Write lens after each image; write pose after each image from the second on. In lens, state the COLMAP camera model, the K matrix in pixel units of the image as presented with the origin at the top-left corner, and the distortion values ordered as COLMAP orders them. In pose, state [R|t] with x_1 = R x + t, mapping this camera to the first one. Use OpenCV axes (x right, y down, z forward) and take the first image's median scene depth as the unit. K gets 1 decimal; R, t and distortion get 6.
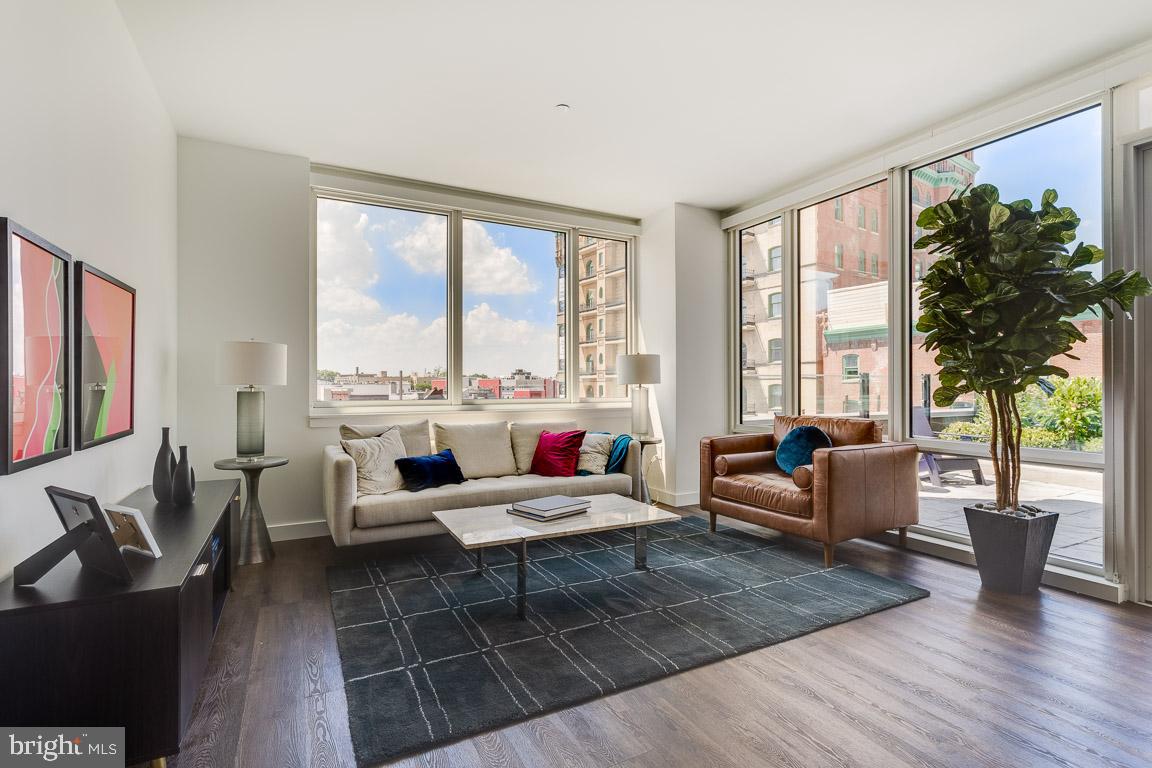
lens RADIAL K [[535.0, 0, 576.0], [0, 535.0, 384.0], [0, 0, 1]] dist [-0.002130, -0.000499]
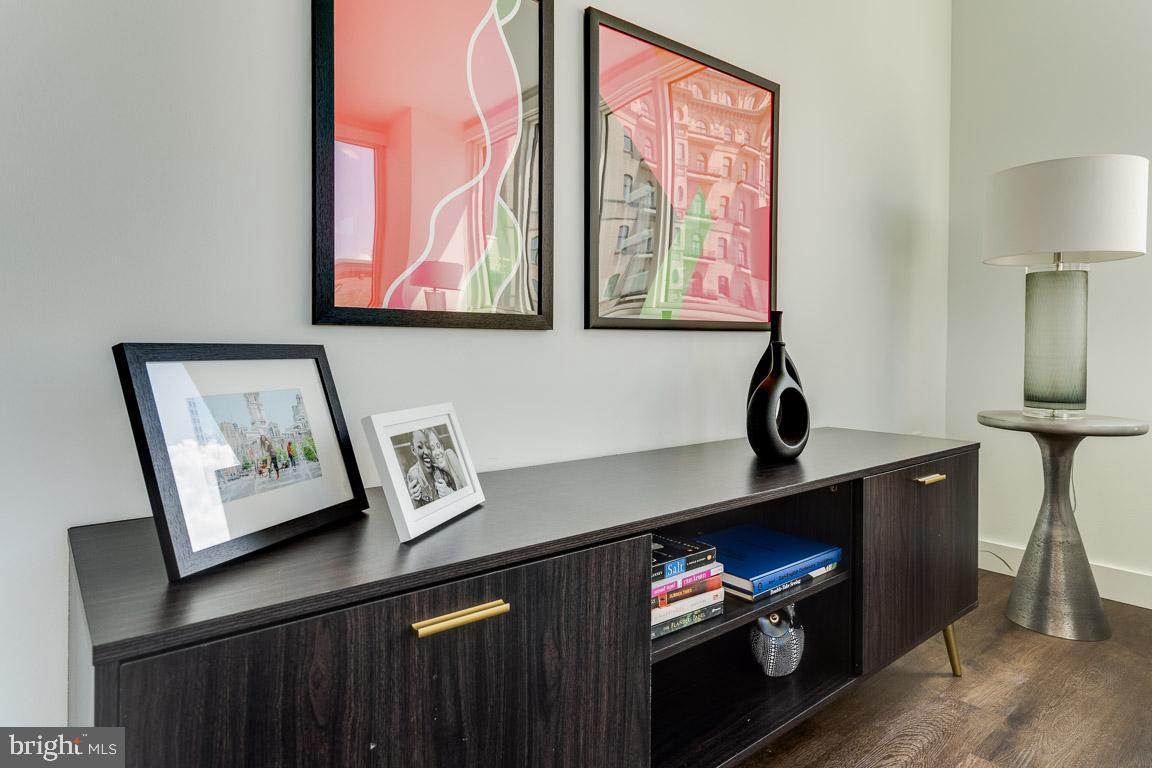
lens RADIAL K [[535.0, 0, 576.0], [0, 535.0, 384.0], [0, 0, 1]] dist [-0.002130, -0.000499]
pose [[0.288508, 0.032748, -0.956917, -0.280357], [0.000602, 0.999409, 0.034384, 0.100943], [0.957477, -0.010496, 0.288318, 0.461785]]
